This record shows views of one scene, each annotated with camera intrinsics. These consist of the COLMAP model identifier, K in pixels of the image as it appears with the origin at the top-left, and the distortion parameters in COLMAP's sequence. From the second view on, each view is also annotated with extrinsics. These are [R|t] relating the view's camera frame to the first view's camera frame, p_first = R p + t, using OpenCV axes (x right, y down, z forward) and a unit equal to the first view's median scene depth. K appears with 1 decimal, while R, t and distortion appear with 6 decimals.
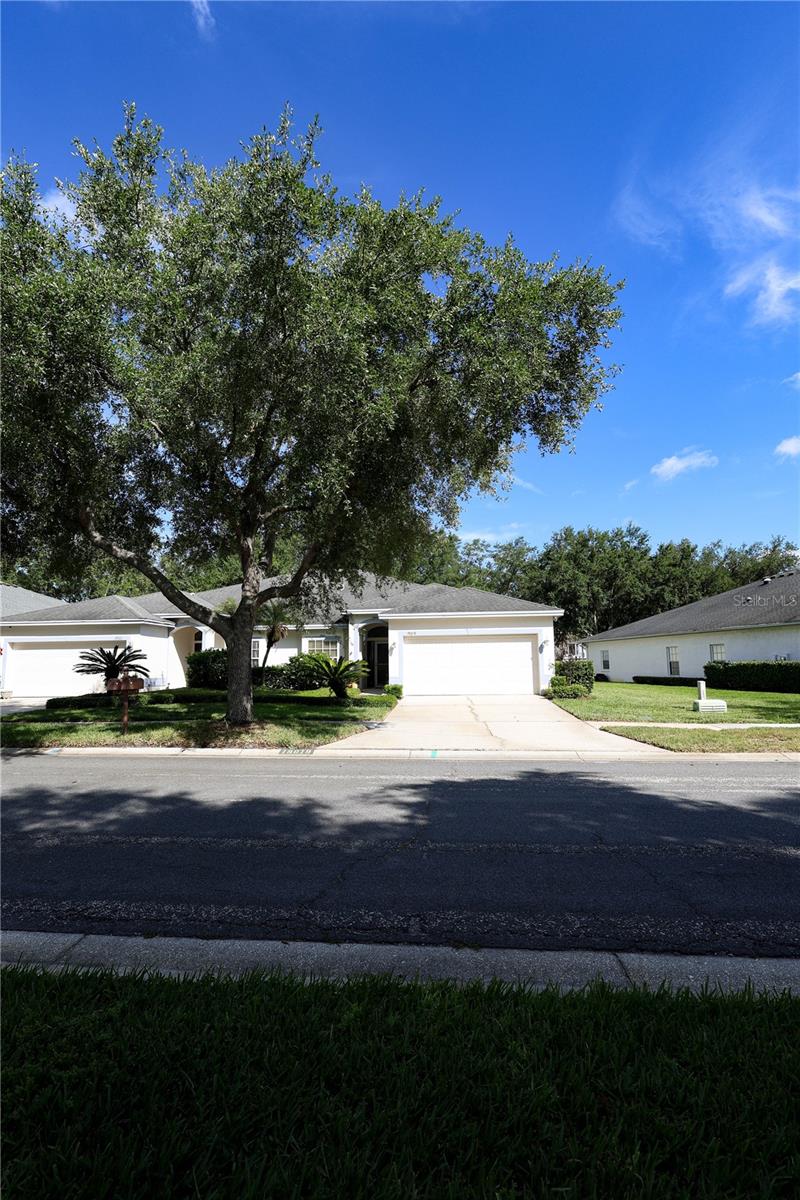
lens RADIAL K [[551.5, 0, 403.1], [0, 551.5, 596.1], [0, 0, 1]] dist [-0.007231, 0.000266]
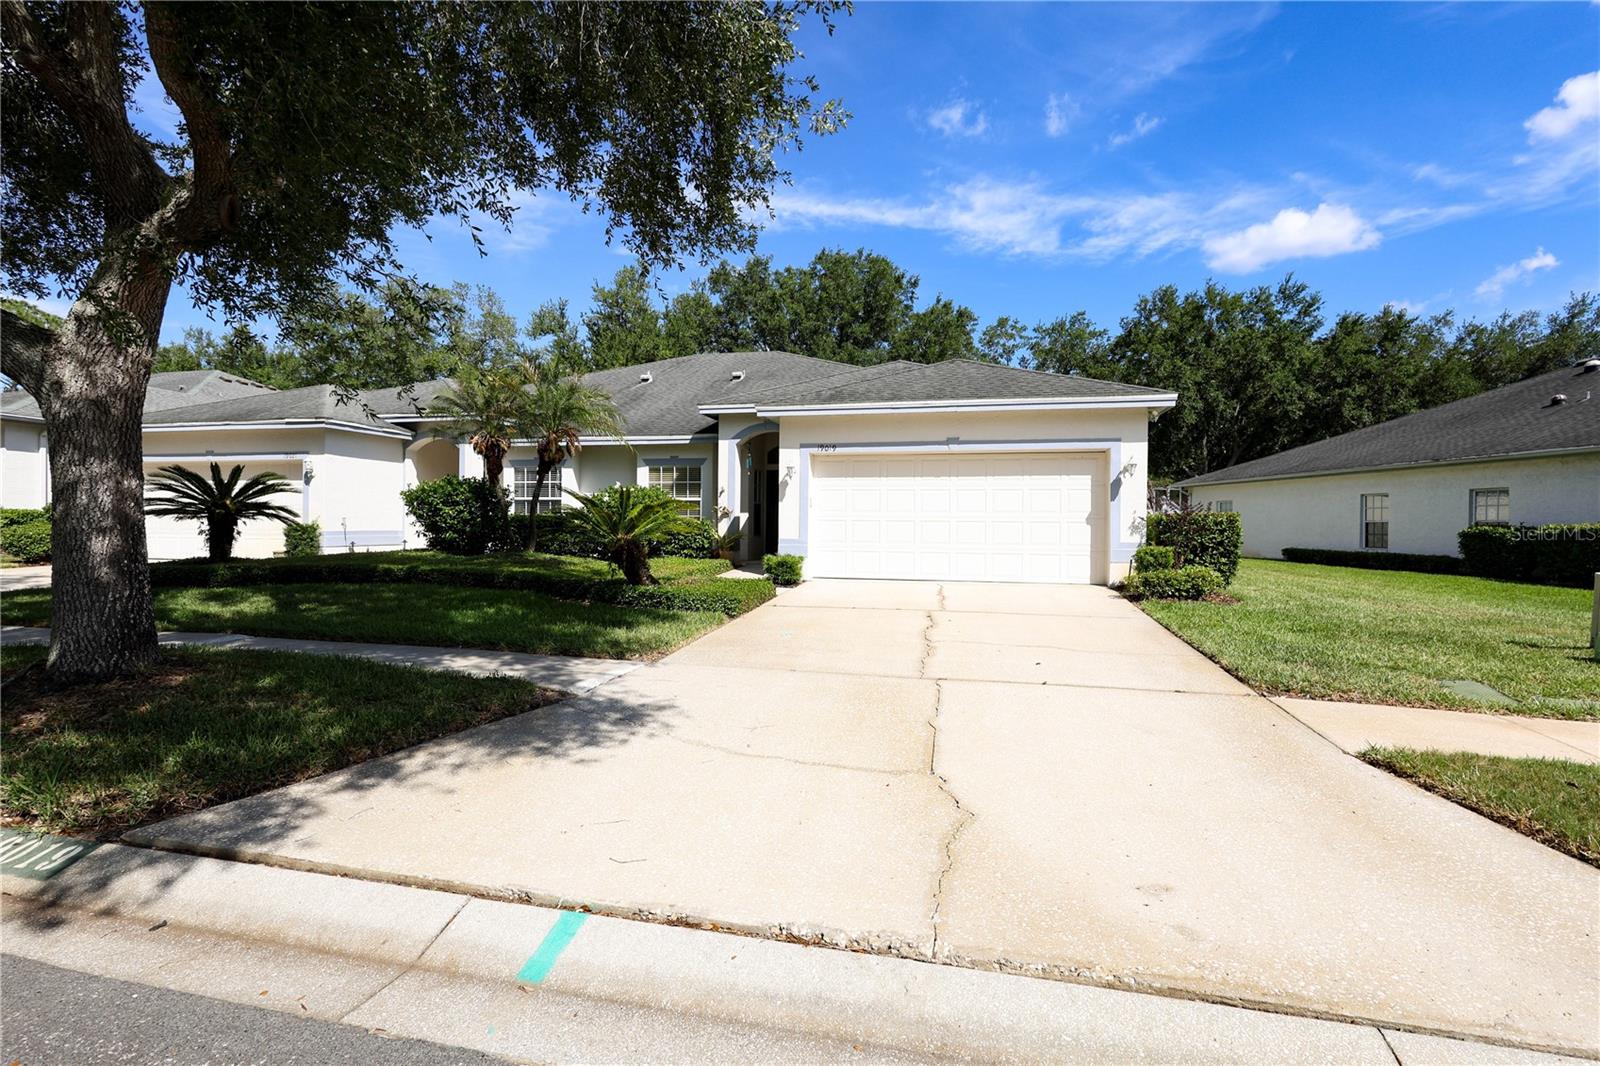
lens RADIAL K [[735.4, 0, 788.4], [0, 735.4, 539.1], [0, 0, 1]] dist [-0.007231, 0.000266]
pose [[0.987694, 0.023710, -0.154588, 0.035491], [-0.000508, 0.988923, 0.148431, 0.022460], [0.156395, -0.146525, 0.976766, 0.164008]]
